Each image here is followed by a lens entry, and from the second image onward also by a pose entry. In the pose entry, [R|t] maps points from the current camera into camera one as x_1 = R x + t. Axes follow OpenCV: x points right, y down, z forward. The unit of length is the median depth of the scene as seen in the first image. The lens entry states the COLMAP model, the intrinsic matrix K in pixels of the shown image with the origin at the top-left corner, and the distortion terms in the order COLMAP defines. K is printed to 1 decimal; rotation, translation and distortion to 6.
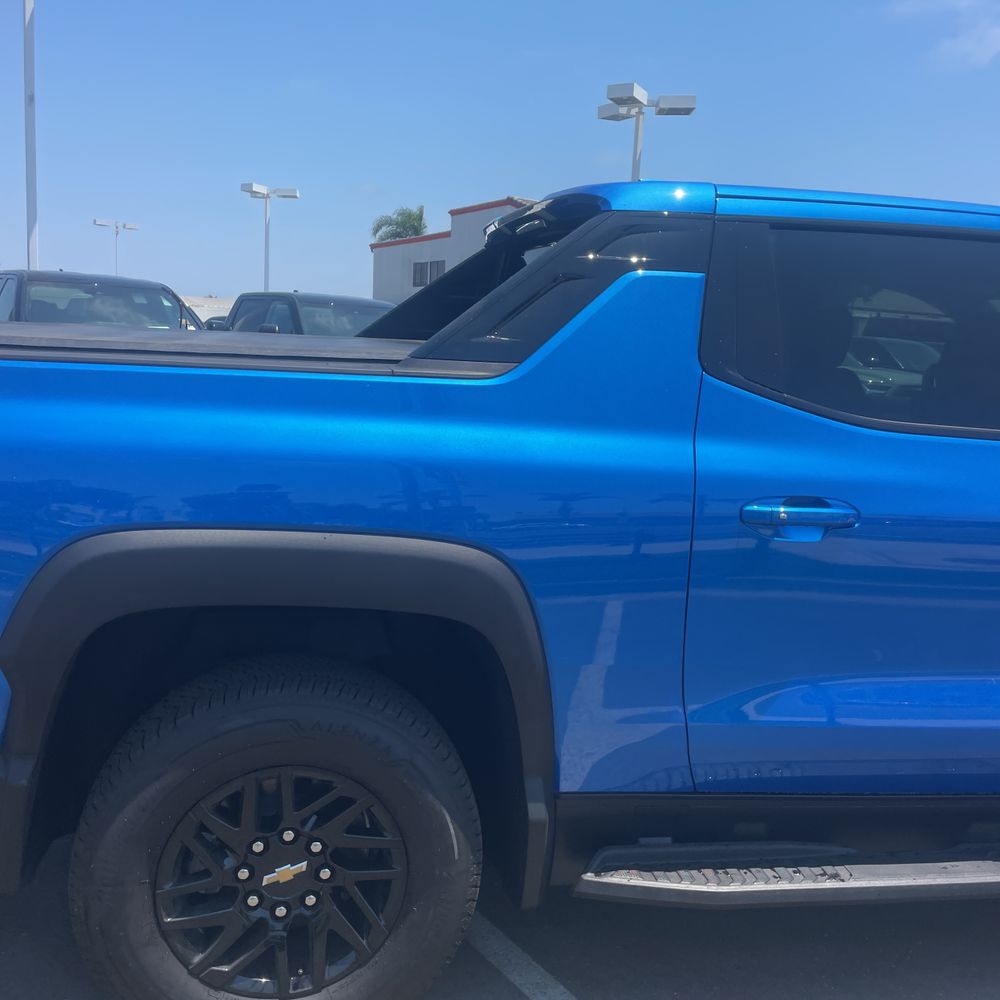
lens RADIAL K [[987.6, 0, 495.7], [0, 987.6, 496.6], [0, 0, 1]] dist [0.084207, -0.109876]
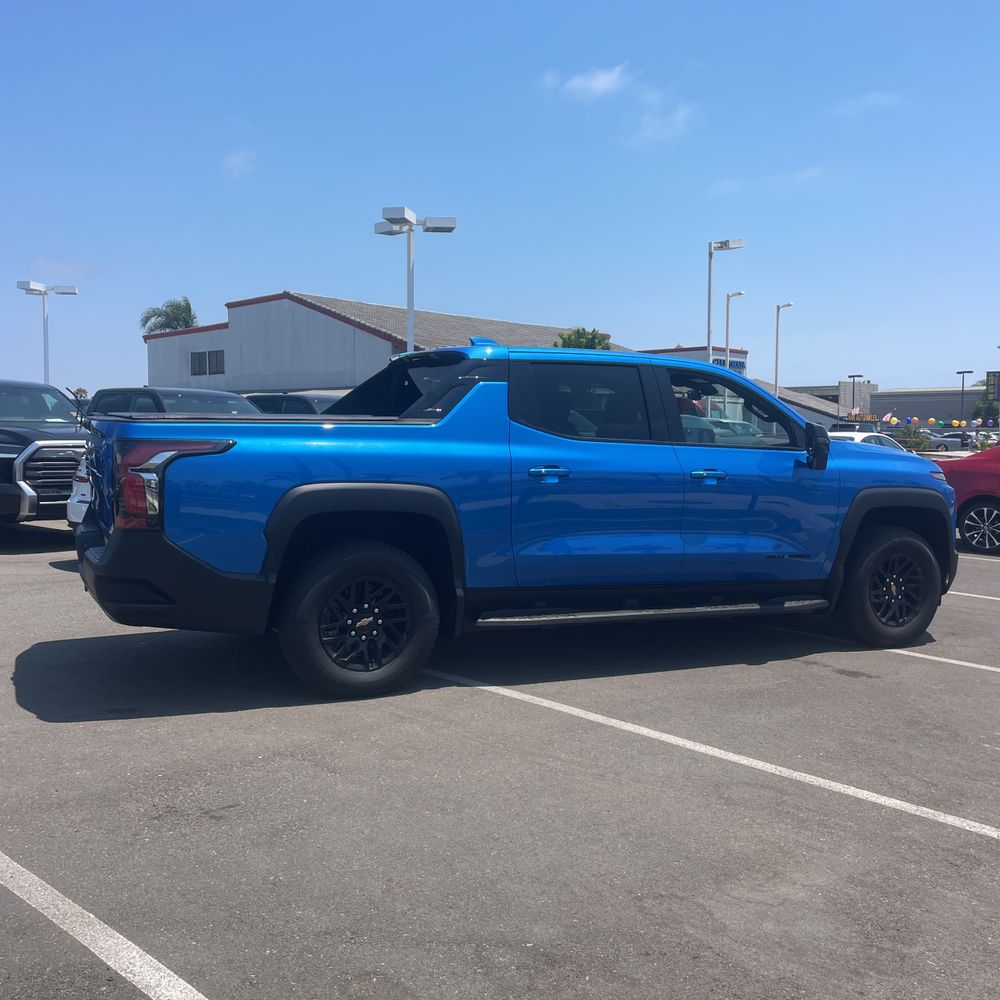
lens RADIAL K [[933.3, 0, 500.0], [0, 933.3, 500.0], [0, 0, 1]] dist [0.091278, -0.112391]
pose [[0.972074, -0.057250, 0.227584, -0.384287], [0.073462, 0.995280, -0.063407, 0.235746], [-0.222880, 0.078355, 0.971692, -1.351194]]
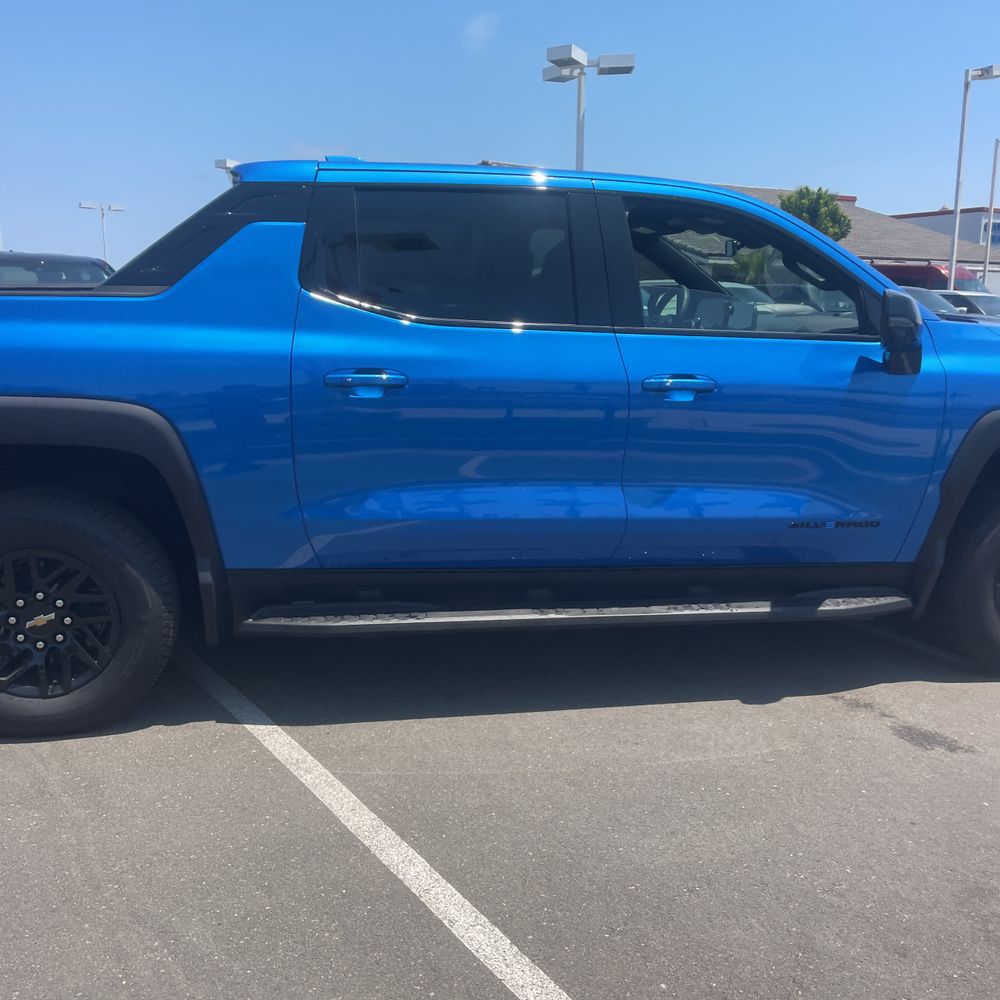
lens RADIAL K [[964.8, 0, 481.4], [0, 964.8, 510.5], [0, 0, 1]] dist [0.079606, -0.083234]
pose [[0.999019, -0.042963, -0.010754, 0.486971], [0.043462, 0.997729, 0.051449, 0.149313], [0.008519, -0.051866, 0.998618, -0.502103]]
